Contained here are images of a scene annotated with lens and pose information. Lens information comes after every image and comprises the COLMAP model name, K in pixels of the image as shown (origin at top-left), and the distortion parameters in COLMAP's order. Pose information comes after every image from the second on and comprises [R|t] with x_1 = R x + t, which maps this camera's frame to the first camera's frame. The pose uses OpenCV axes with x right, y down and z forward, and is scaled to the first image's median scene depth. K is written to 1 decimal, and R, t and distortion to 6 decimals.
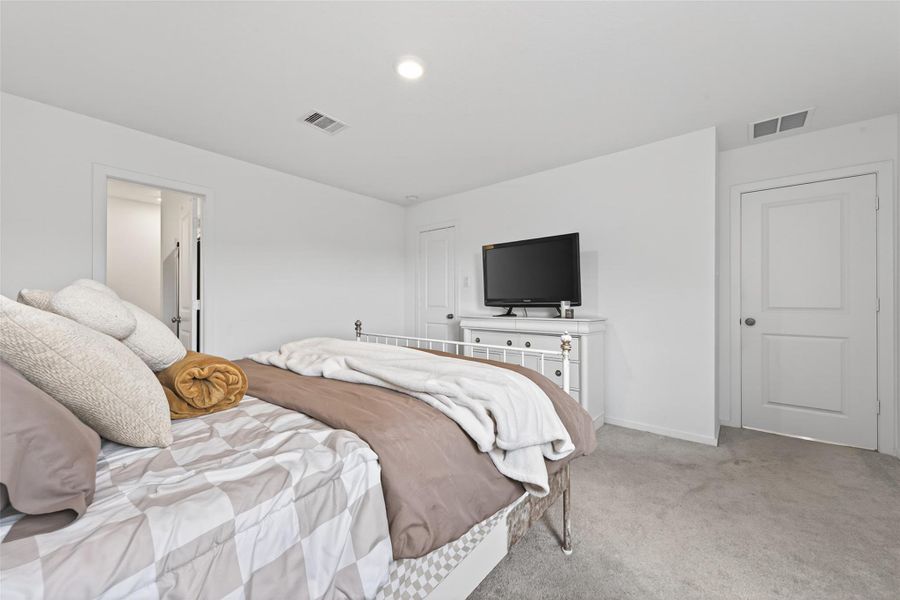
lens RADIAL K [[344.9, 0, 451.8], [0, 344.9, 300.1], [0, 0, 1]] dist [-0.000198, -0.000080]
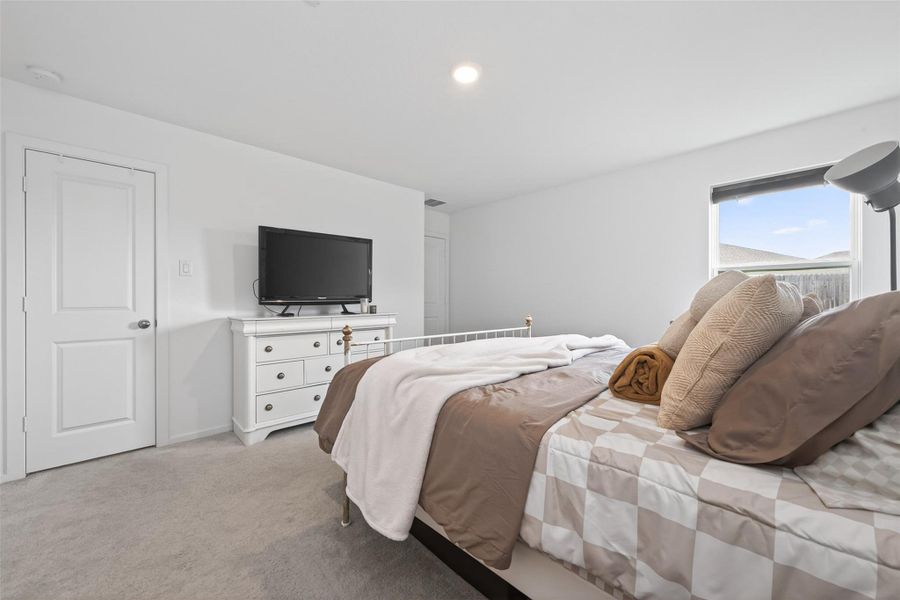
lens RADIAL K [[344.9, 0, 451.8], [0, 344.9, 300.1], [0, 0, 1]] dist [-0.000198, -0.000080]
pose [[0.104857, -0.001085, 0.994487, -0.638609], [-0.003132, 0.999994, 0.001421, 0.005182], [-0.994482, -0.003263, 0.104853, 0.515331]]
